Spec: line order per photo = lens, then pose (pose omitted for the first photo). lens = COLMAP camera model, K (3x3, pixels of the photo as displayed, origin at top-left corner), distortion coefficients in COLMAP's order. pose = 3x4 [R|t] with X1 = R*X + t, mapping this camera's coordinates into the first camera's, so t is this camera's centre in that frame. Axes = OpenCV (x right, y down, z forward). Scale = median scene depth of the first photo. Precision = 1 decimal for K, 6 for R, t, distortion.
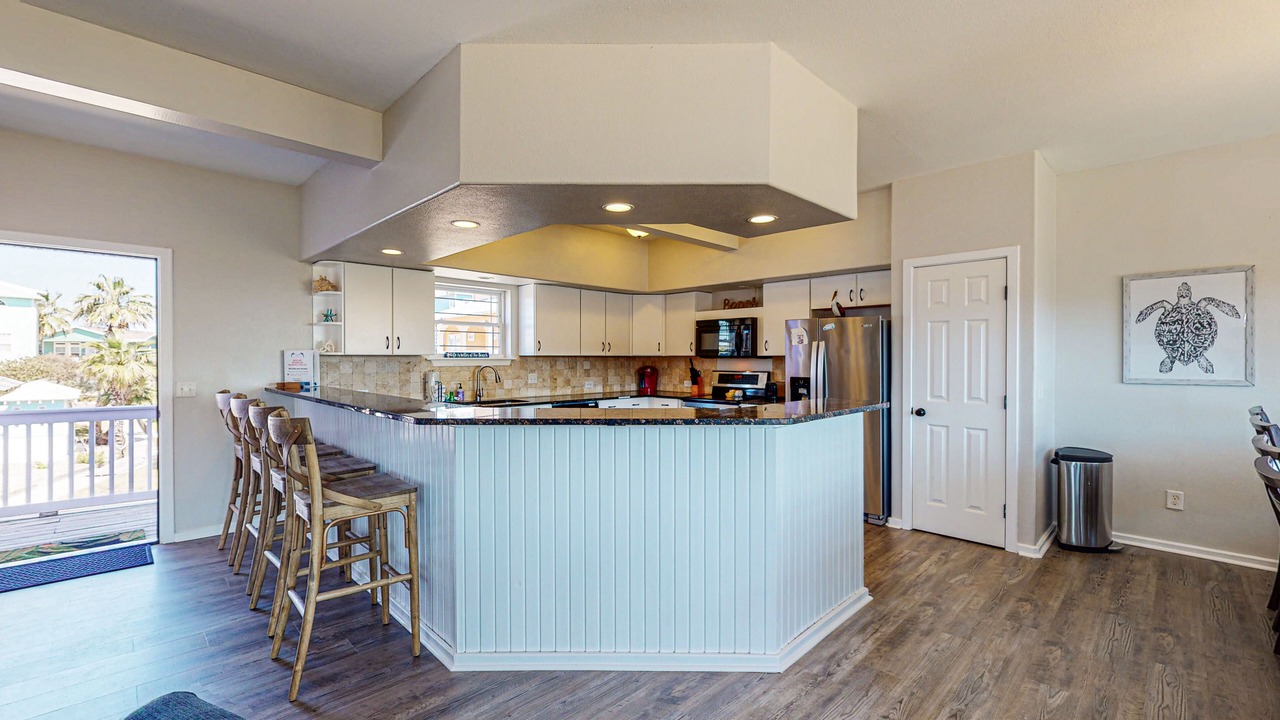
lens RADIAL K [[520.3, 0, 636.7], [0, 520.3, 361.7], [0, 0, 1]] dist [0.000574, -0.000014]
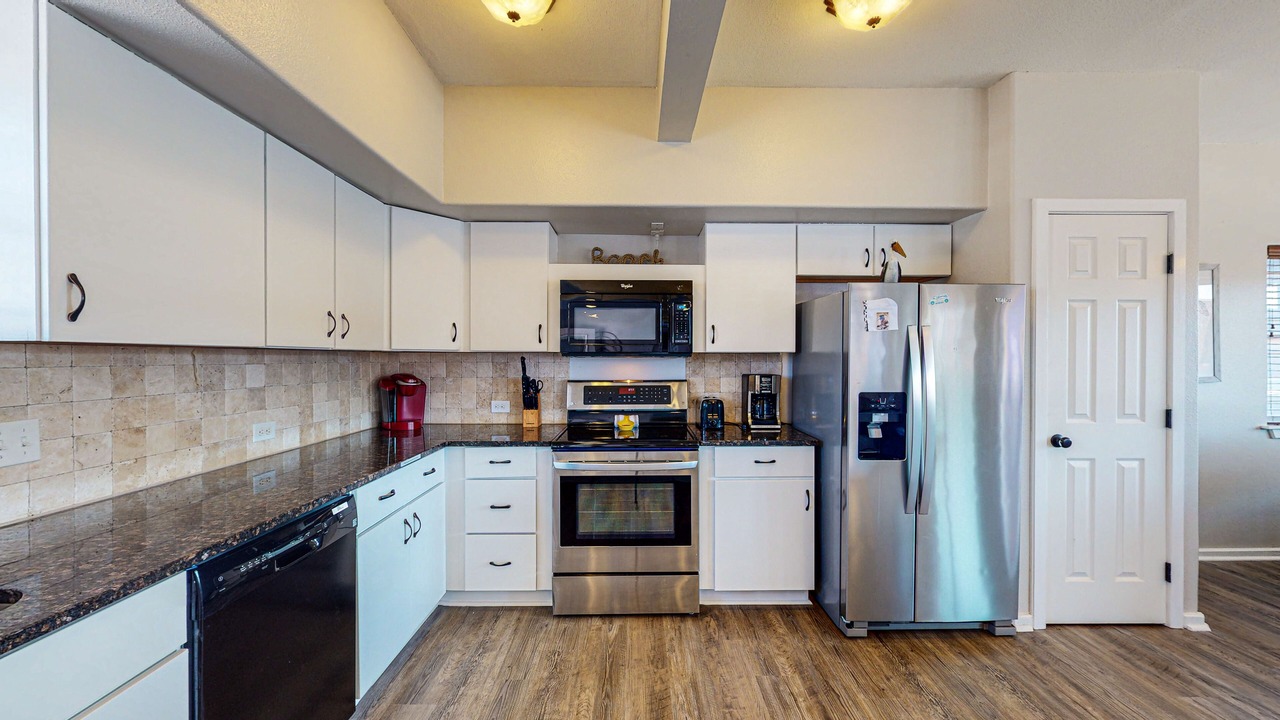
lens RADIAL K [[469.0, 0, 638.3], [0, 469.0, 360.5], [0, 0, 1]] dist [0.000824, 0.000025]
pose [[0.697835, -0.004044, 0.716247, -0.150979], [0.004971, 0.999987, 0.000803, -0.003039], [-0.716241, 0.003000, 0.697846, 0.639785]]
